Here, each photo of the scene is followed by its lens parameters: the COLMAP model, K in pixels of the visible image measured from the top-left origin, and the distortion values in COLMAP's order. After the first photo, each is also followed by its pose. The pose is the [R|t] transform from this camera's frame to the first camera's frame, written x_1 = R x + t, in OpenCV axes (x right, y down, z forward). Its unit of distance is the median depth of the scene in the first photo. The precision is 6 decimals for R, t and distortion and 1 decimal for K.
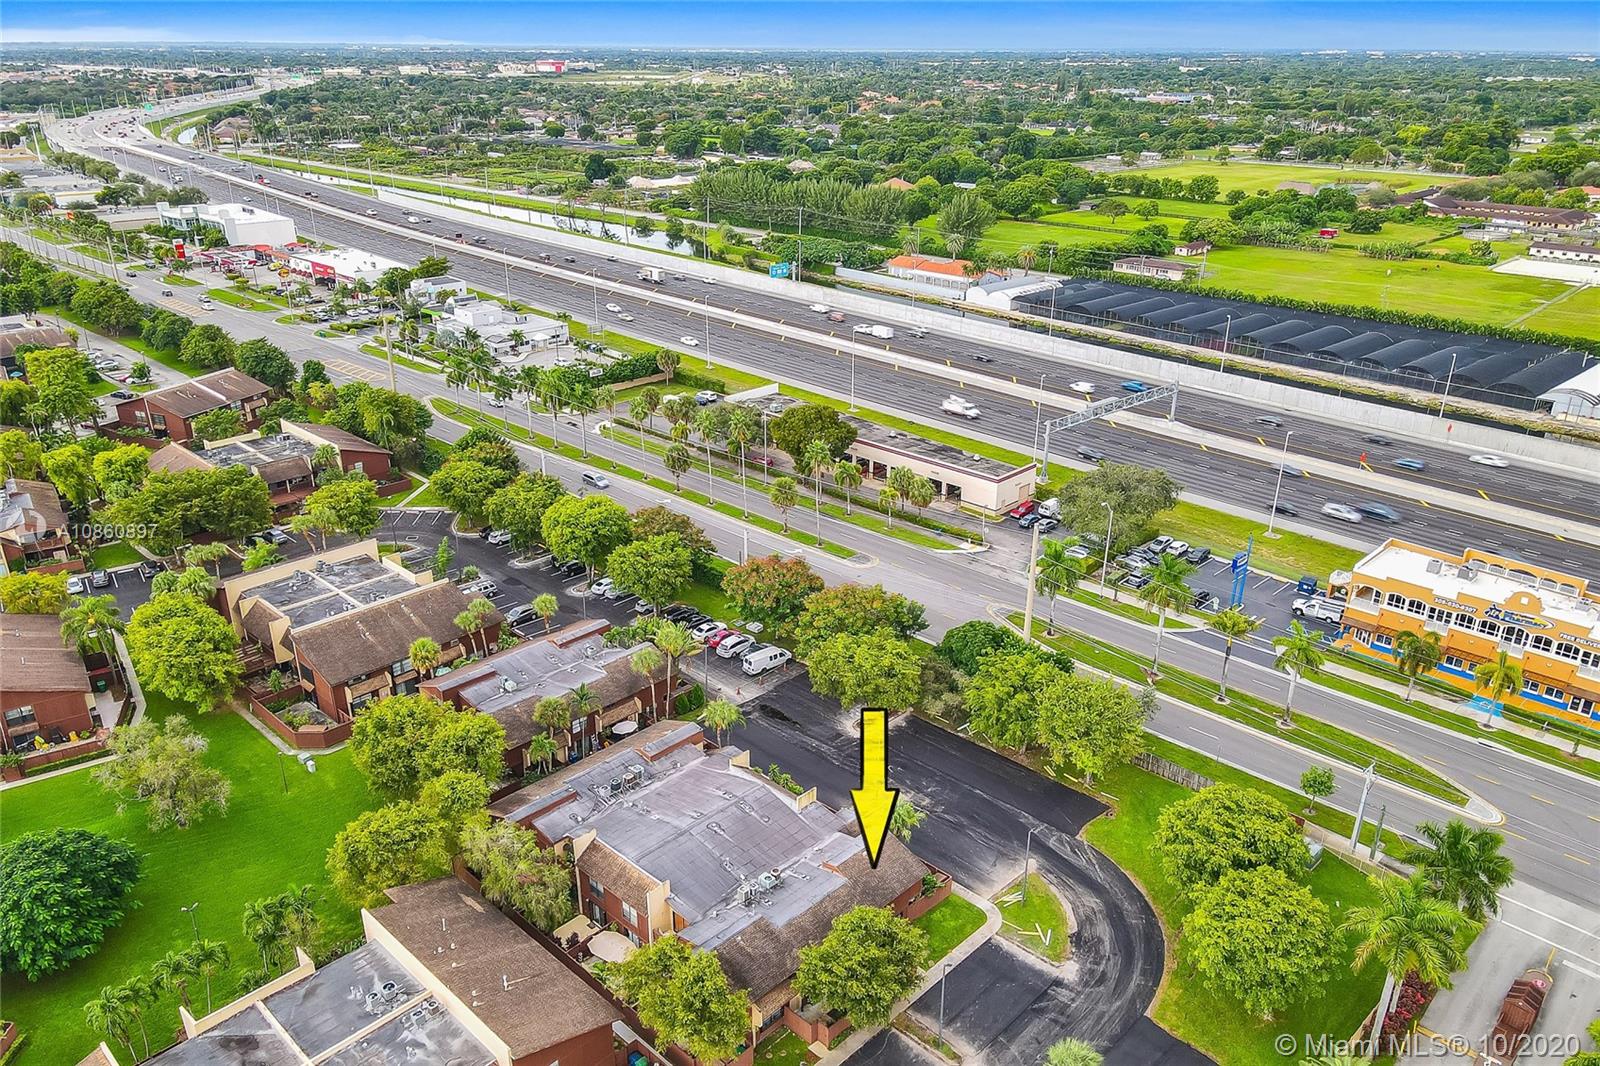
lens RADIAL K [[1175.3, 0, 800.0], [0, 1175.3, 533.0], [0, 0, 1]] dist [0.004975, 0.007325]
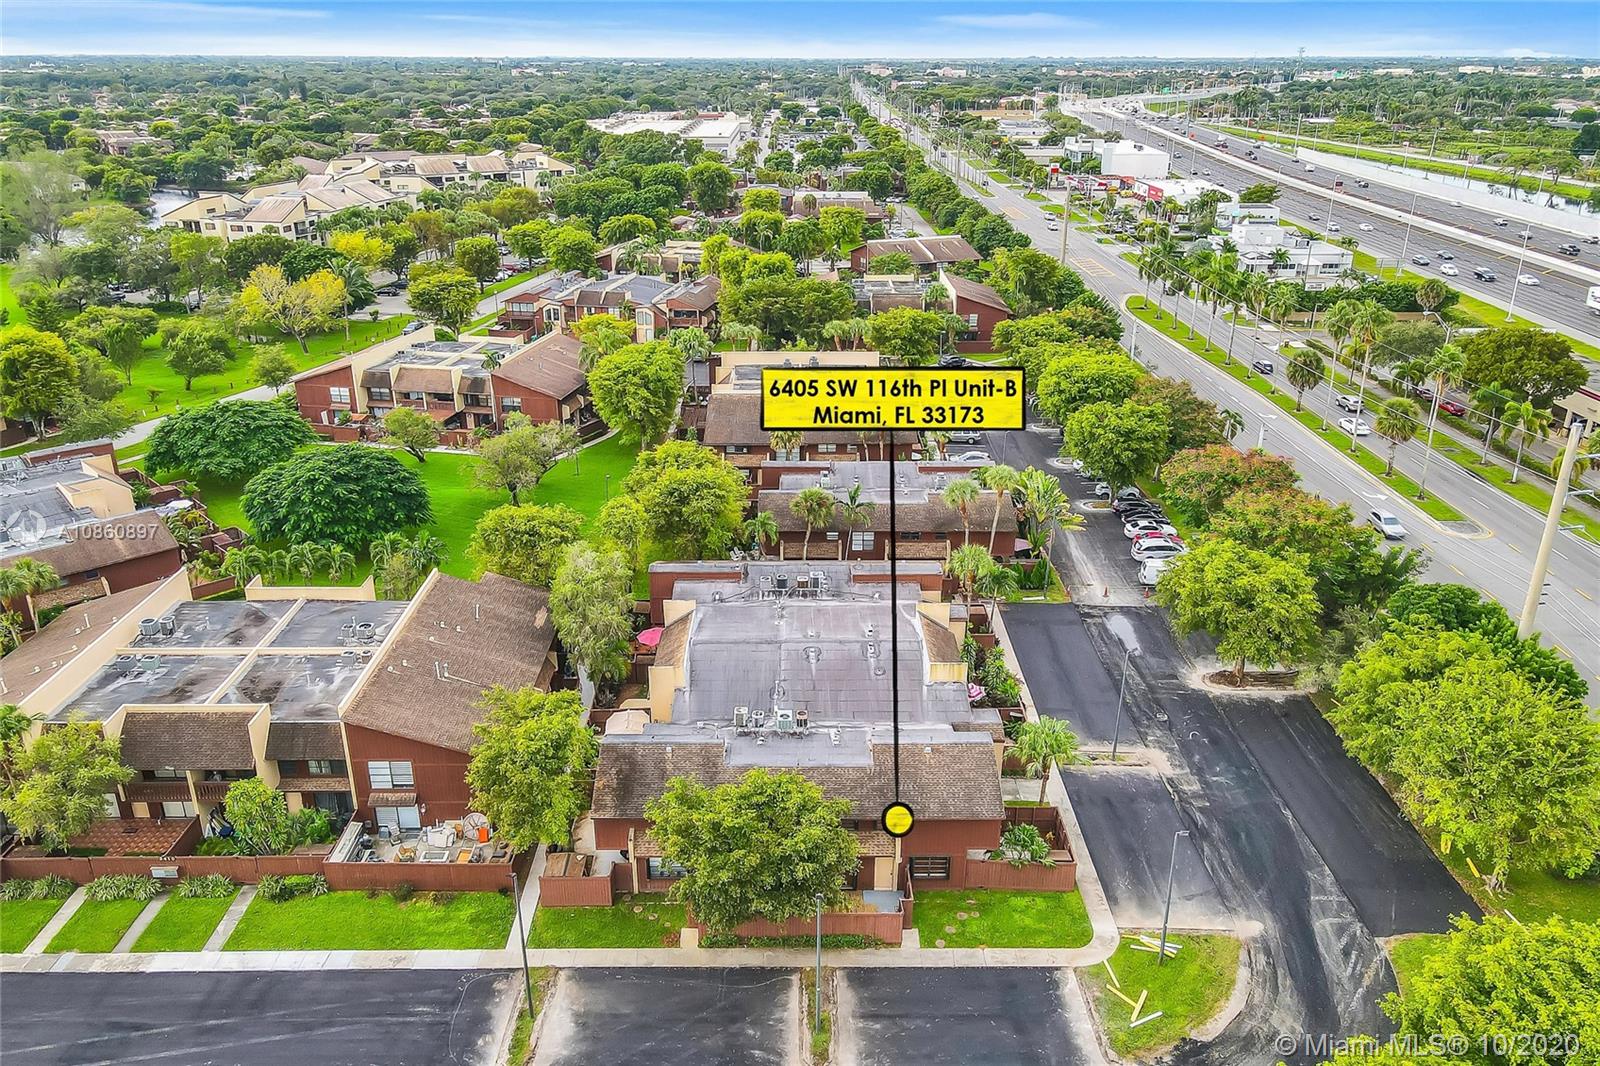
lens RADIAL K [[1175.3, 0, 800.0], [0, 1175.3, 533.0], [0, 0, 1]] dist [0.004975, 0.007325]
pose [[0.695781, 0.264026, -0.667966, 0.216399], [-0.270318, 0.957868, 0.097041, 0.057087], [0.665445, 0.113044, 0.737838, 0.232469]]
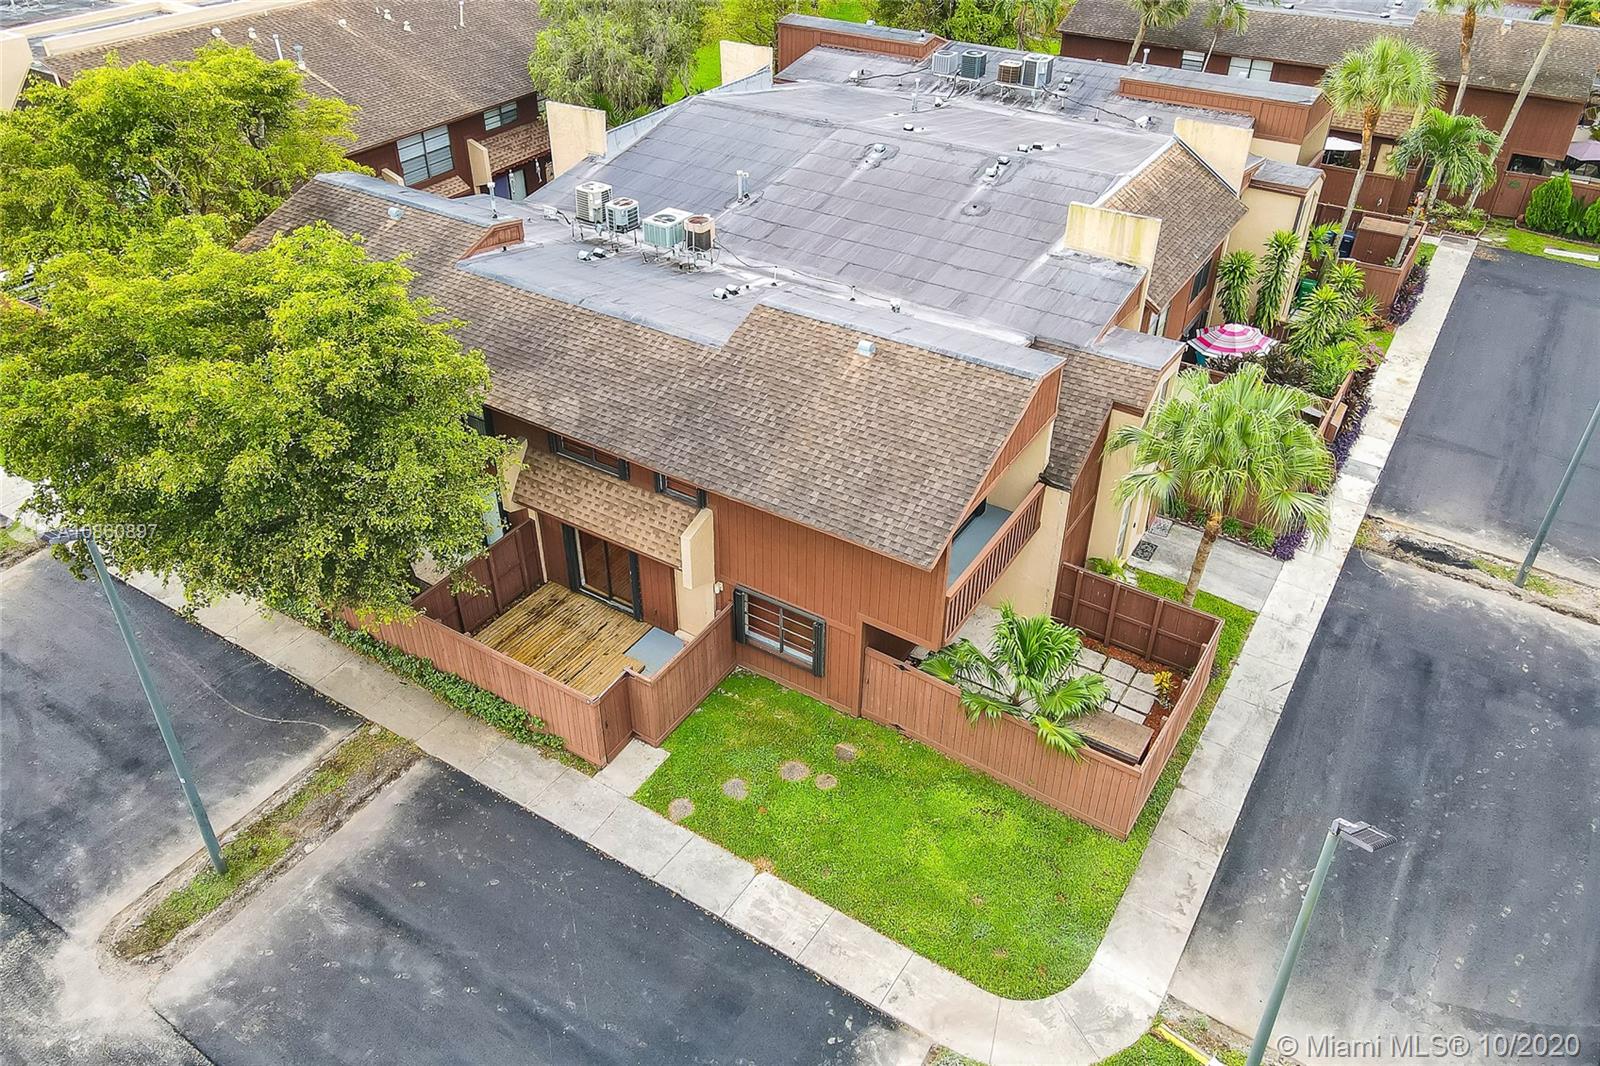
lens RADIAL K [[1175.3, 0, 800.0], [0, 1175.3, 533.0], [0, 0, 1]] dist [0.004975, 0.007325]
pose [[0.202427, 0.571689, -0.795107, 0.141671], [-0.377442, 0.794733, 0.475328, 0.099011], [0.903638, 0.203887, 0.376655, 0.468326]]
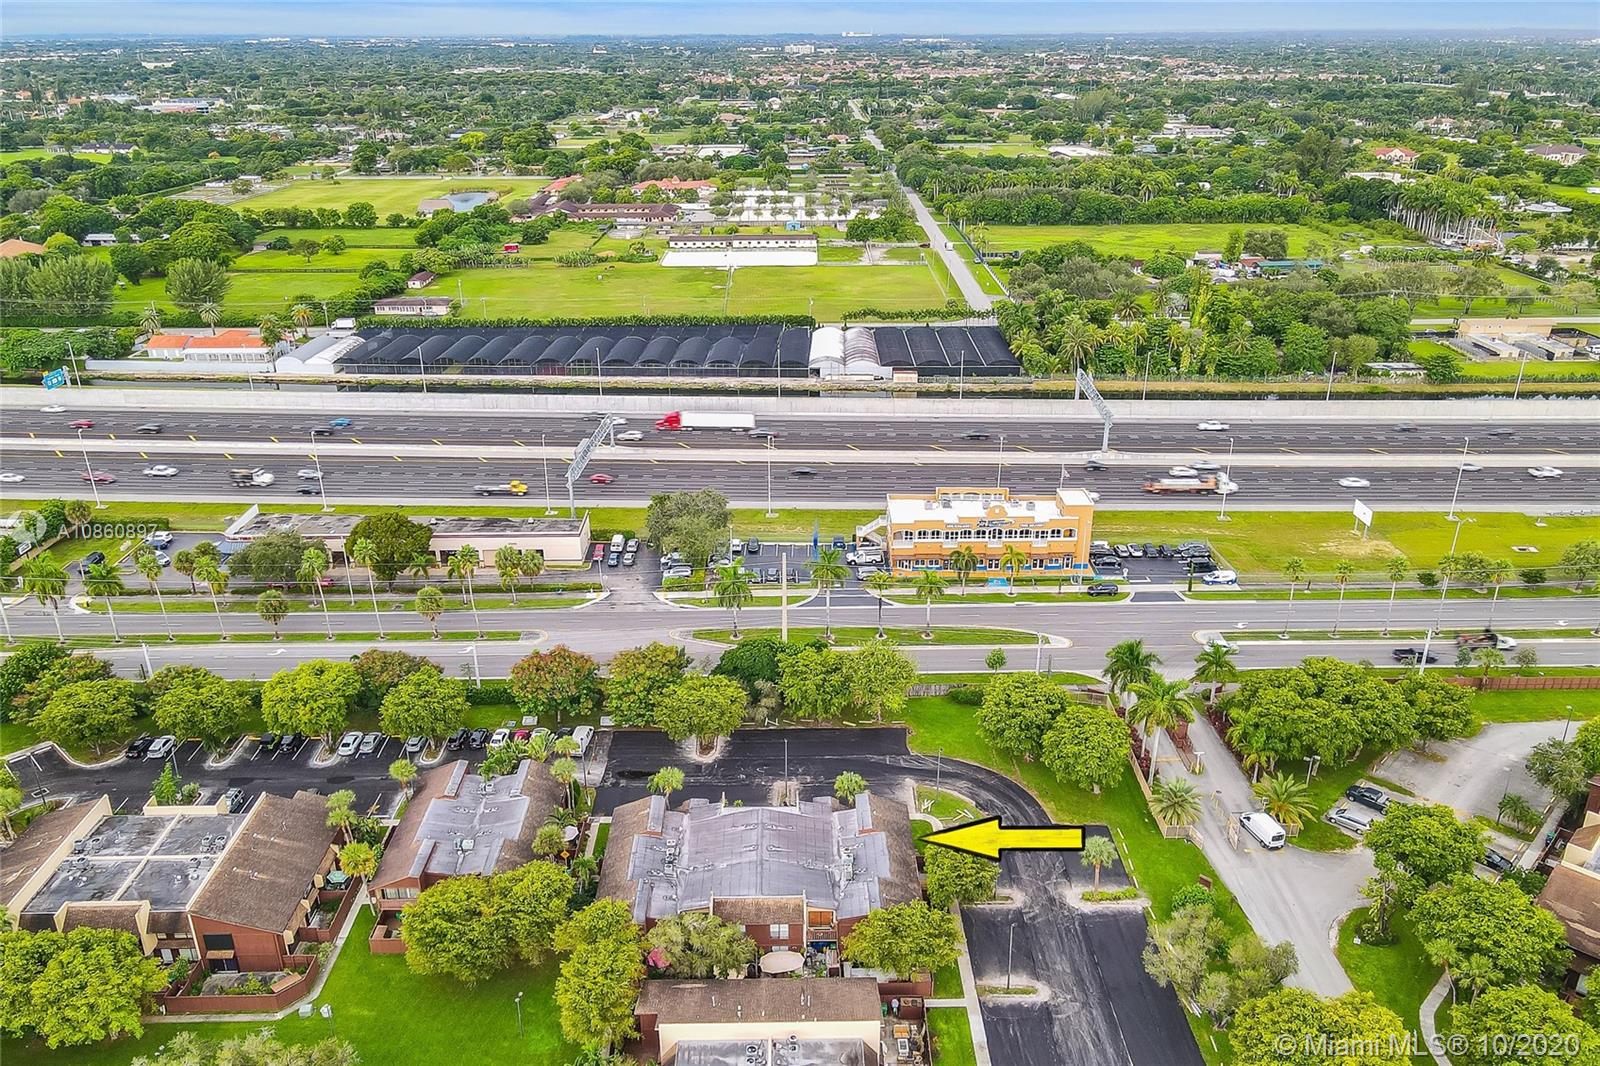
lens RADIAL K [[1175.3, 0, 800.0], [0, 1175.3, 533.0], [0, 0, 1]] dist [0.004975, 0.007325]
pose [[0.719919, -0.278694, 0.635646, -0.409829], [0.276306, 0.955221, 0.105872, -0.108863], [-0.636688, 0.099413, 0.764686, -0.014050]]
